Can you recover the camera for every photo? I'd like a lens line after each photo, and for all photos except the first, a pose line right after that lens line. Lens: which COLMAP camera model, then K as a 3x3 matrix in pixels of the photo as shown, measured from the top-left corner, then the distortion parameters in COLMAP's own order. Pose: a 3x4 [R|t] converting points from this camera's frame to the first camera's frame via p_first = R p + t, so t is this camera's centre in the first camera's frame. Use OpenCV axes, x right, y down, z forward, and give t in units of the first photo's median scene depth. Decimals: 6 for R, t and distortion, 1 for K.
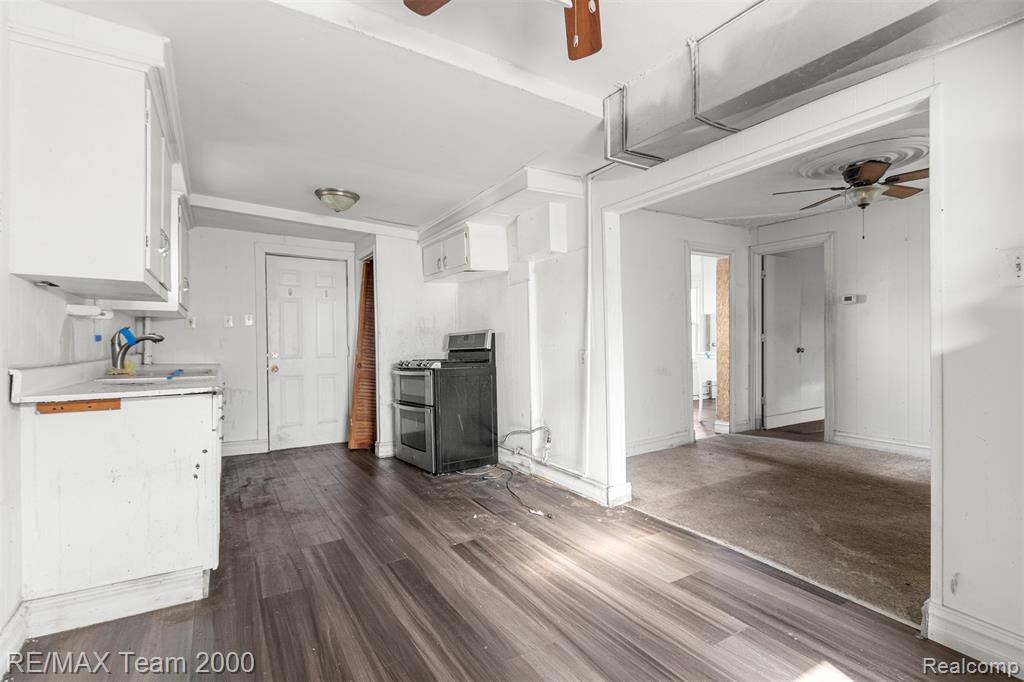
lens RADIAL K [[470.0, 0, 500.1], [0, 470.0, 343.2], [0, 0, 1]] dist [0.010634, -0.001582]
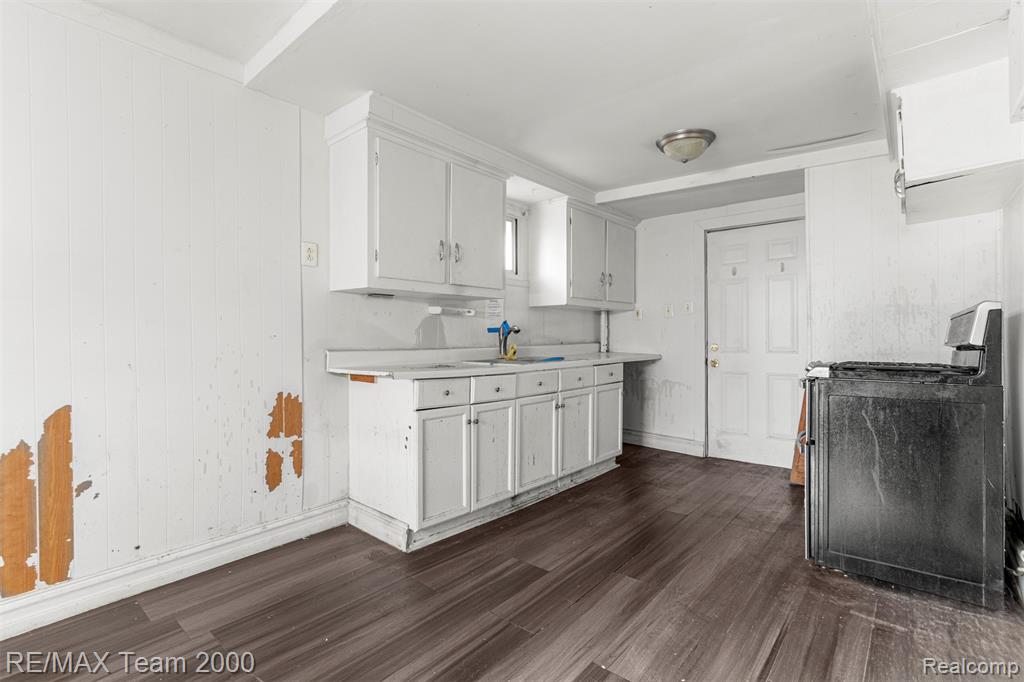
lens RADIAL K [[474.2, 0, 499.3], [0, 474.2, 337.7], [0, 0, 1]] dist [0.010728, -0.003366]
pose [[0.297789, 0.006320, -0.954611, 0.316451], [0.002615, 0.999969, 0.007436, 0.000265], [0.954628, -0.004710, 0.297763, 0.492580]]
